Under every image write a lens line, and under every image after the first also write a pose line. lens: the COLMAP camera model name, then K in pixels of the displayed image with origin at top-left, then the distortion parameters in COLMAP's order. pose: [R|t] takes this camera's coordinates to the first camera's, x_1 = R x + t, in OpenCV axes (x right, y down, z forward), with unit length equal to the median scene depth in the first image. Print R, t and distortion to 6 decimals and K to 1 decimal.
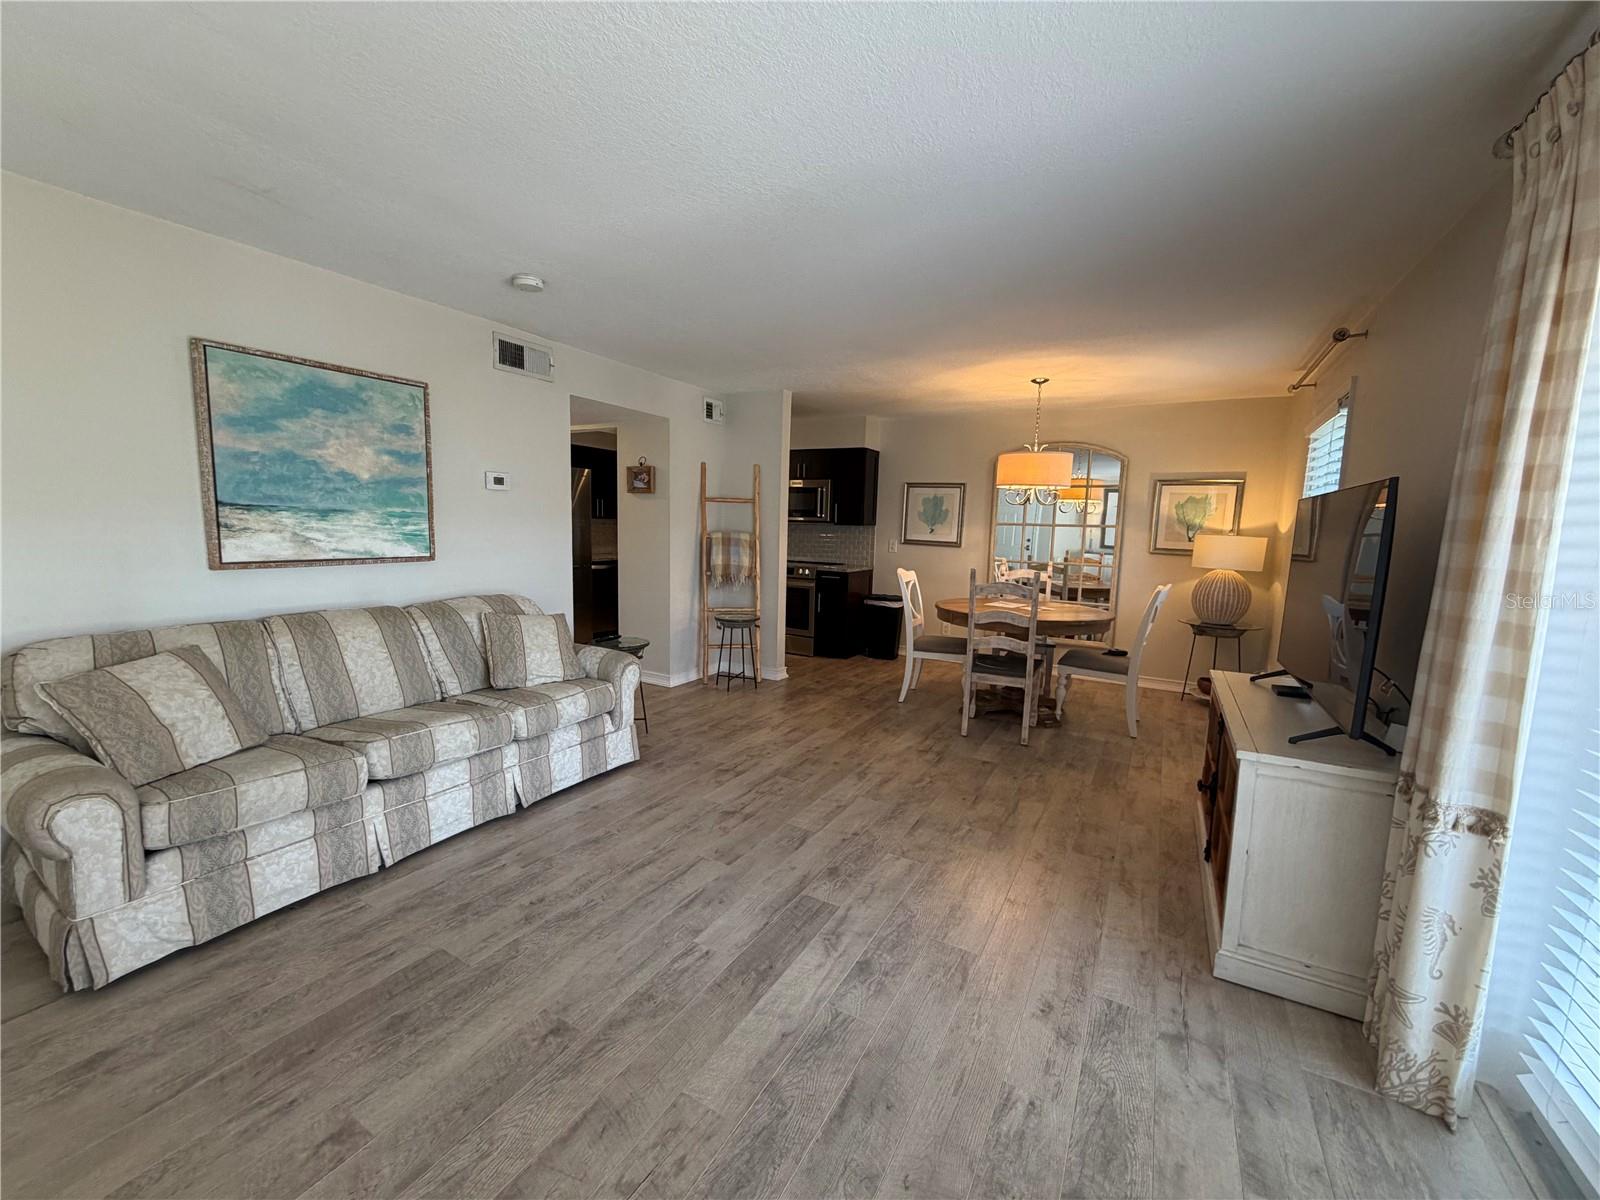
lens RADIAL K [[638.9, 0, 796.5], [0, 638.9, 599.2], [0, 0, 1]] dist [0.001617, -0.000189]
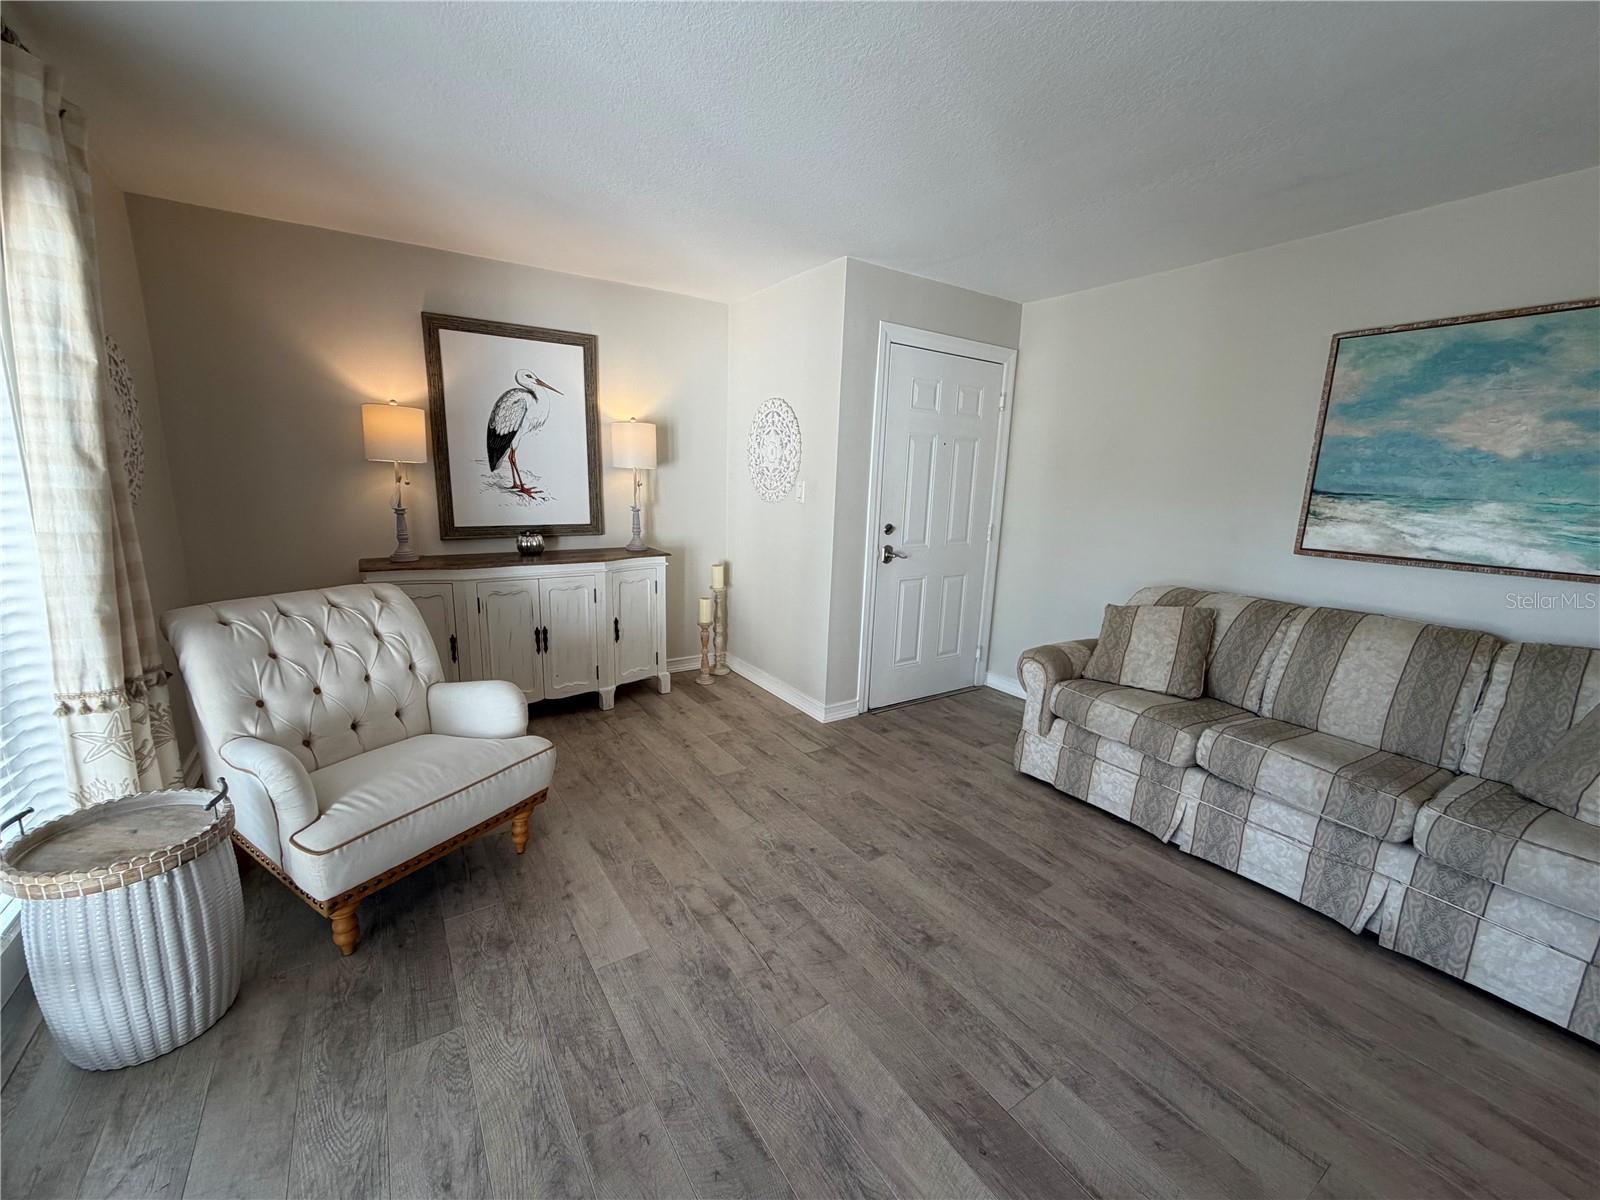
lens RADIAL K [[638.9, 0, 794.3], [0, 638.9, 598.9], [0, 0, 1]] dist [0.001617, -0.000189]
pose [[-0.447537, 0.128929, -0.884923, 0.430890], [-0.150626, 0.964546, 0.216707, -0.079948], [0.881489, 0.230277, -0.412250, 0.726133]]
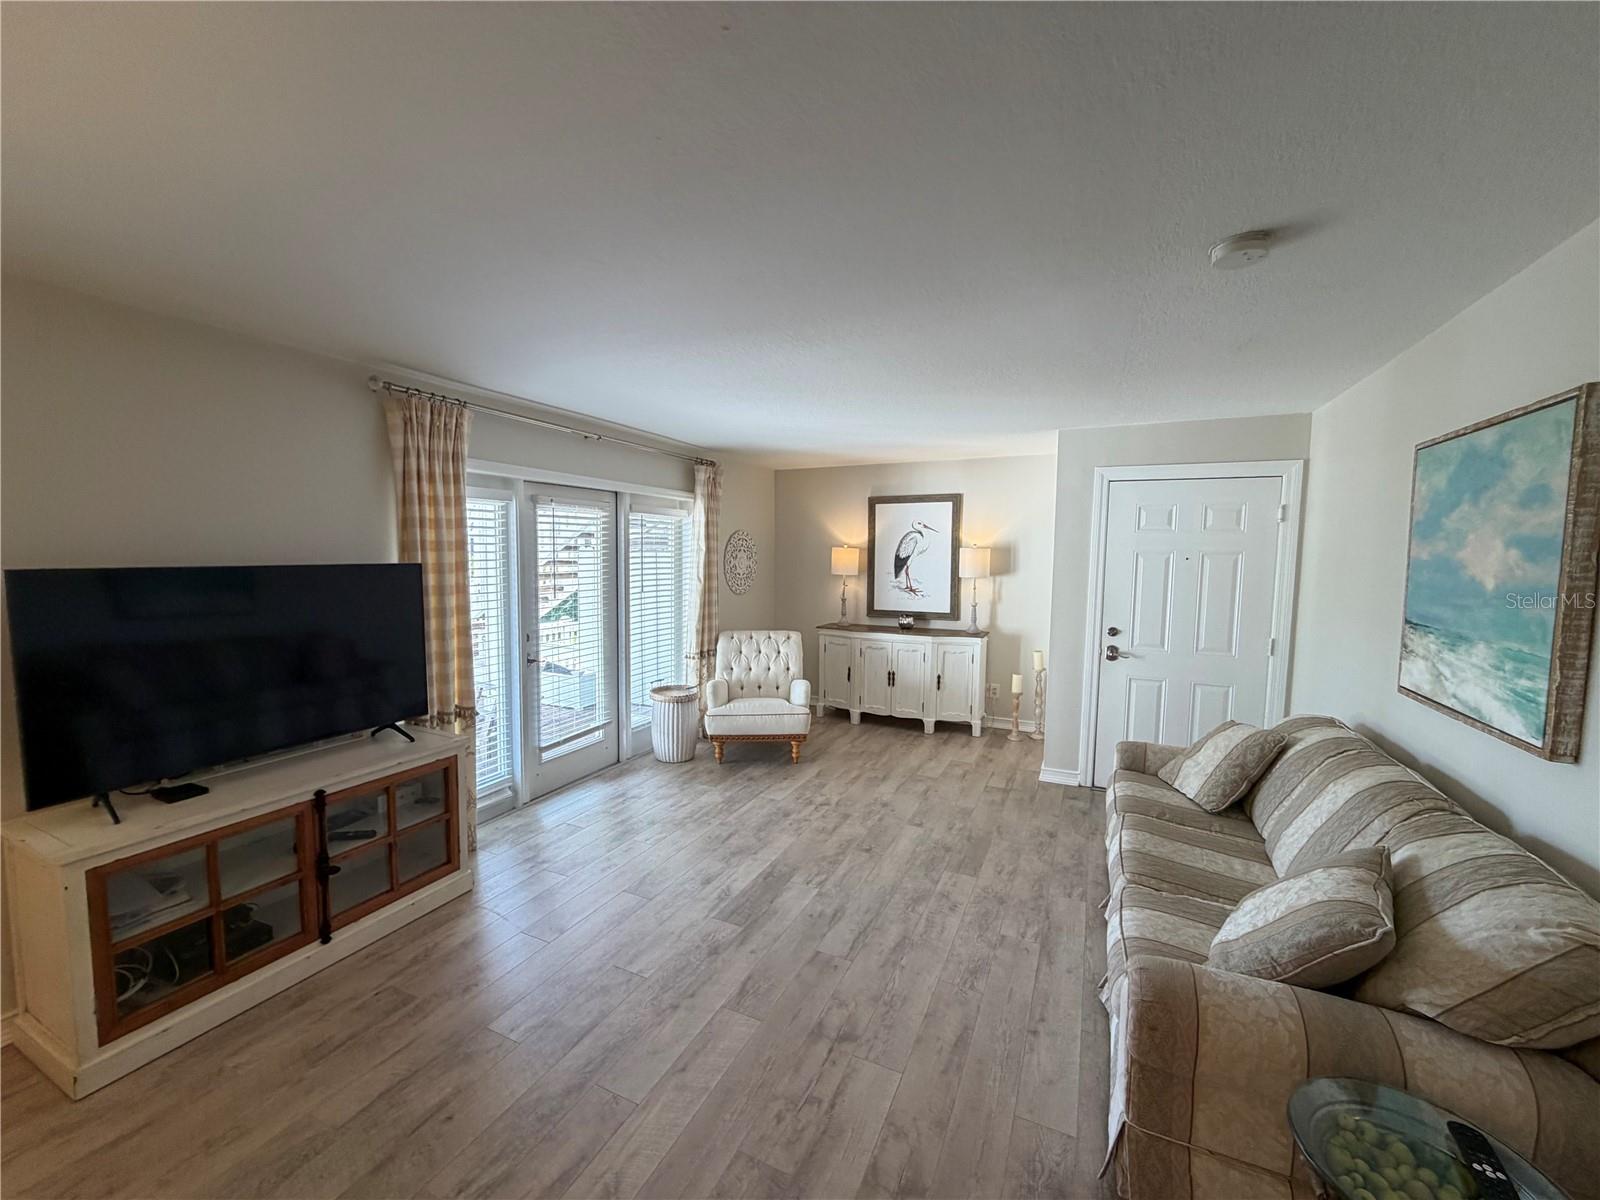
lens RADIAL K [[638.9, 0, 801.2], [0, 638.9, 601.5], [0, 0, 1]] dist [0.001617, -0.000189]
pose [[-0.995669, -0.033978, -0.086537, 0.024165], [-0.050415, 0.979406, 0.195503, -0.310720], [0.078112, 0.199019, -0.976878, 1.817273]]
